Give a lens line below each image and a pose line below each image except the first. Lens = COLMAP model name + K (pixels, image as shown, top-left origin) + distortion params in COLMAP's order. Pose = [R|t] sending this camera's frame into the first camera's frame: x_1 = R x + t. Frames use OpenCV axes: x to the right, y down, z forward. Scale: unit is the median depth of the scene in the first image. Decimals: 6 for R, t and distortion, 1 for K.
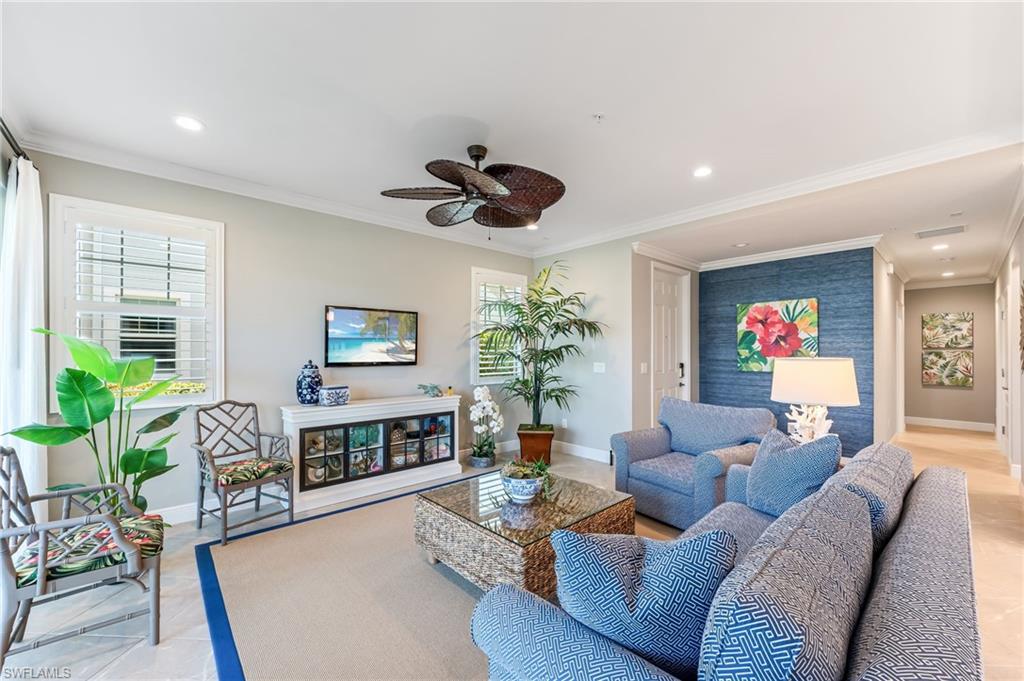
lens RADIAL K [[407.5, 0, 506.8], [0, 407.5, 350.3], [0, 0, 1]] dist [-0.003436, 0.000361]
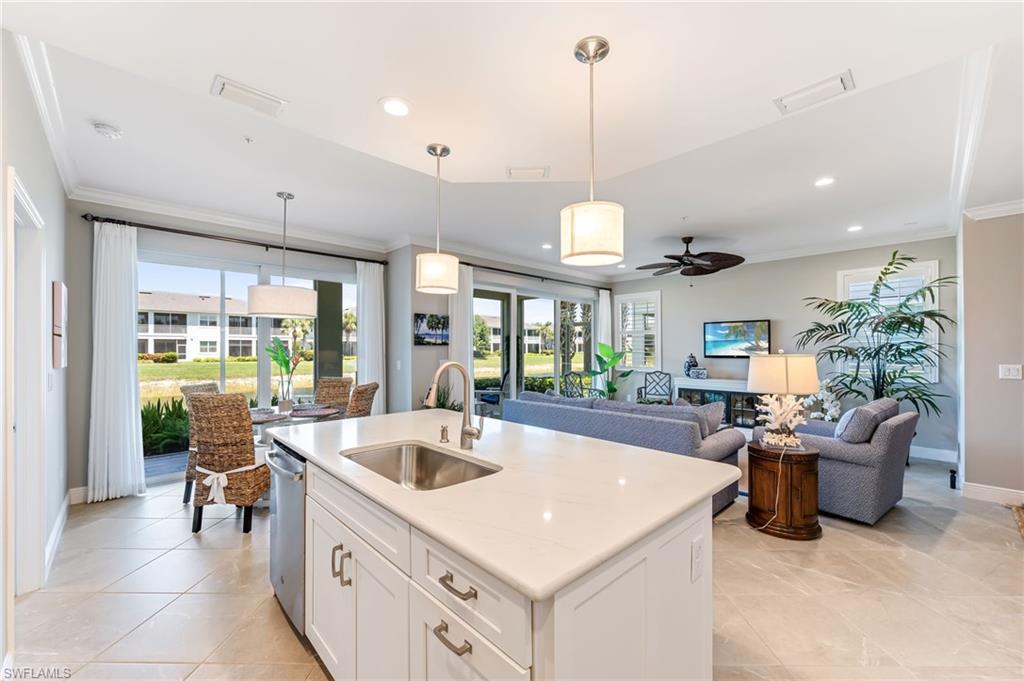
lens RADIAL K [[407.5, 0, 517.2], [0, 407.5, 348.2], [0, 0, 1]] dist [-0.003436, 0.000361]
pose [[0.031022, -0.001410, -0.999518, 1.065400], [0.007148, 0.999974, -0.001188, -0.002888], [0.999493, -0.007108, 0.031032, 0.109393]]
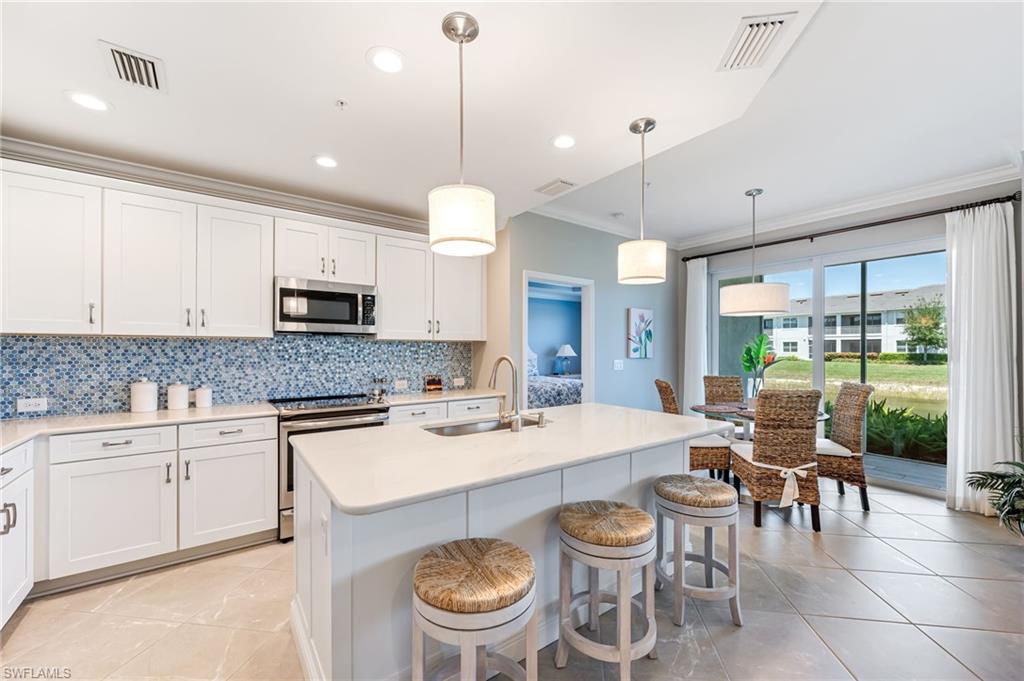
lens RADIAL K [[407.5, 0, 510.5], [0, 407.5, 345.5], [0, 0, 1]] dist [-0.003436, 0.000361]
pose [[-0.995016, 0.000446, 0.099711, 0.629774], [-0.001064, 0.999885, -0.015095, 0.003966], [-0.099706, -0.015126, -0.994902, 0.529249]]
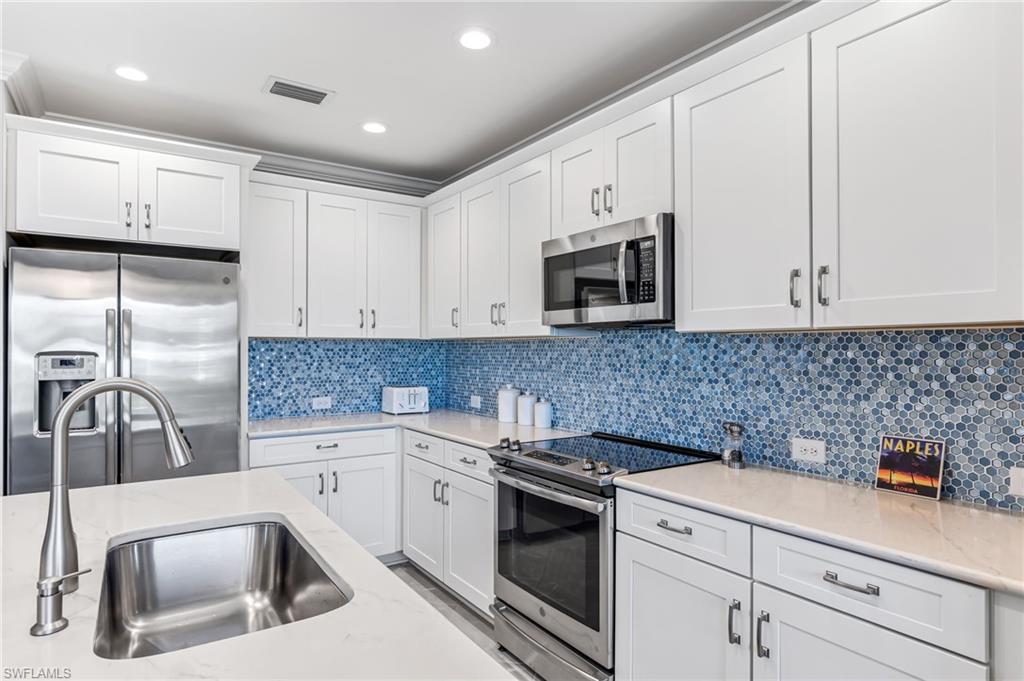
lens RADIAL K [[579.9, 0, 525.3], [0, 579.9, 344.9], [0, 0, 1]] dist [-0.004193, 0.000458]
pose [[0.128044, 0.005539, 0.991753, 0.466234], [-0.005574, 0.999973, -0.004865, -0.005353], [-0.991753, -0.004905, 0.128071, -0.143249]]
